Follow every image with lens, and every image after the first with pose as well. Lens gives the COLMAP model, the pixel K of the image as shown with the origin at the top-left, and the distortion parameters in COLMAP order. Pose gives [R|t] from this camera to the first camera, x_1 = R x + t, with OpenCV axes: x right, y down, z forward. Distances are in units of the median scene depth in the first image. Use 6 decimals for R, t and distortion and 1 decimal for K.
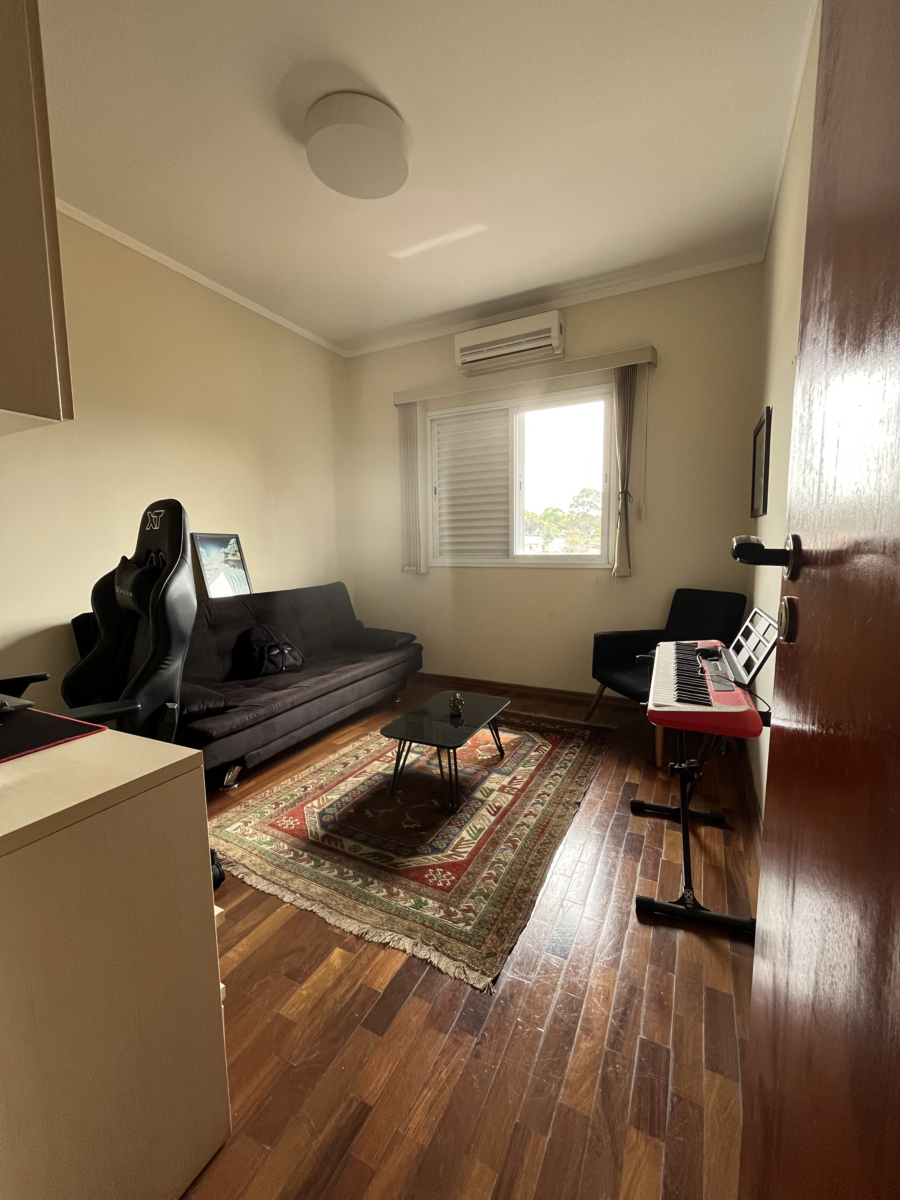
lens RADIAL K [[489.2, 0, 447.5], [0, 489.2, 600.4], [0, 0, 1]] dist [-0.007116, 0.000638]
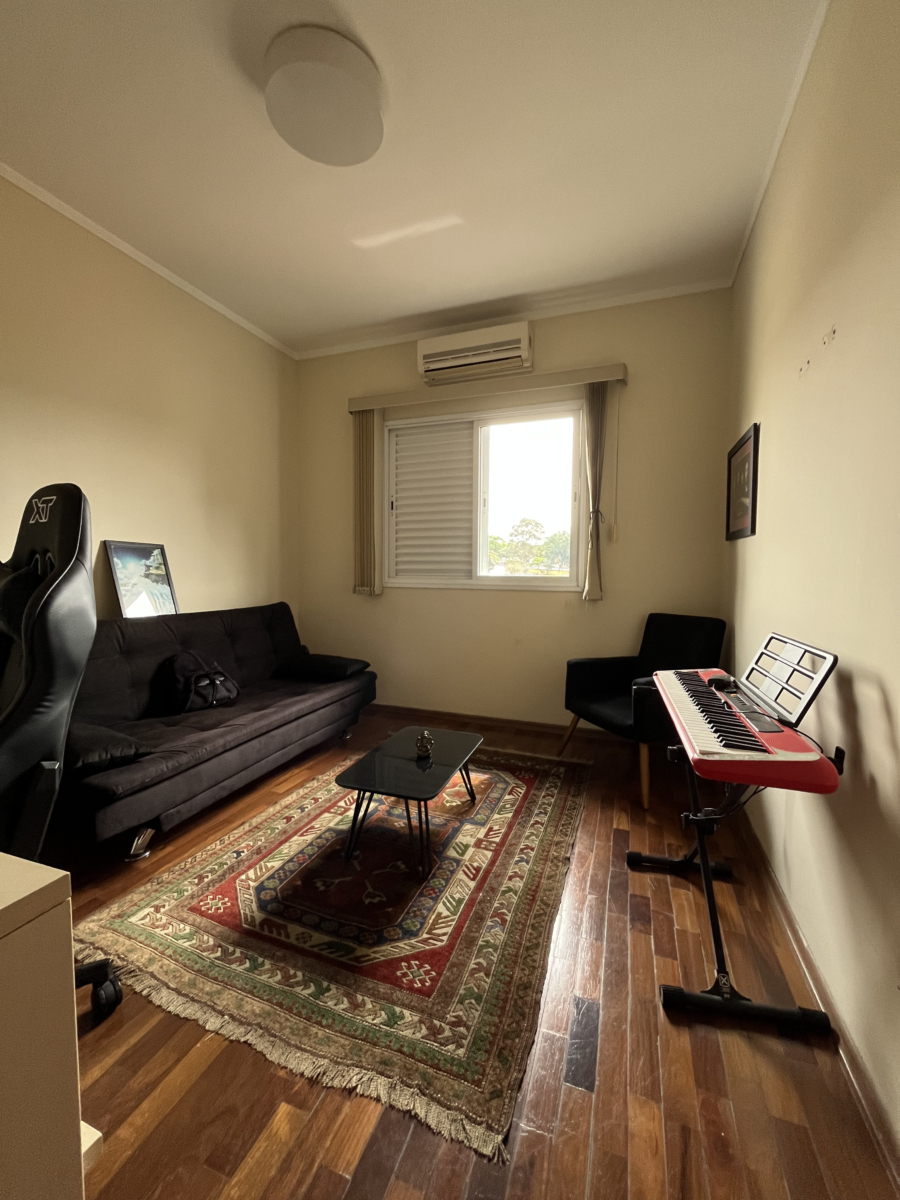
lens RADIAL K [[489.2, 0, 449.6], [0, 489.2, 599.4], [0, 0, 1]] dist [-0.007116, 0.000638]
pose [[0.992236, 0.014672, 0.123499, -0.052352], [-0.007981, 0.998482, -0.054495, 0.005649], [-0.124111, 0.053086, 0.990847, 0.141414]]
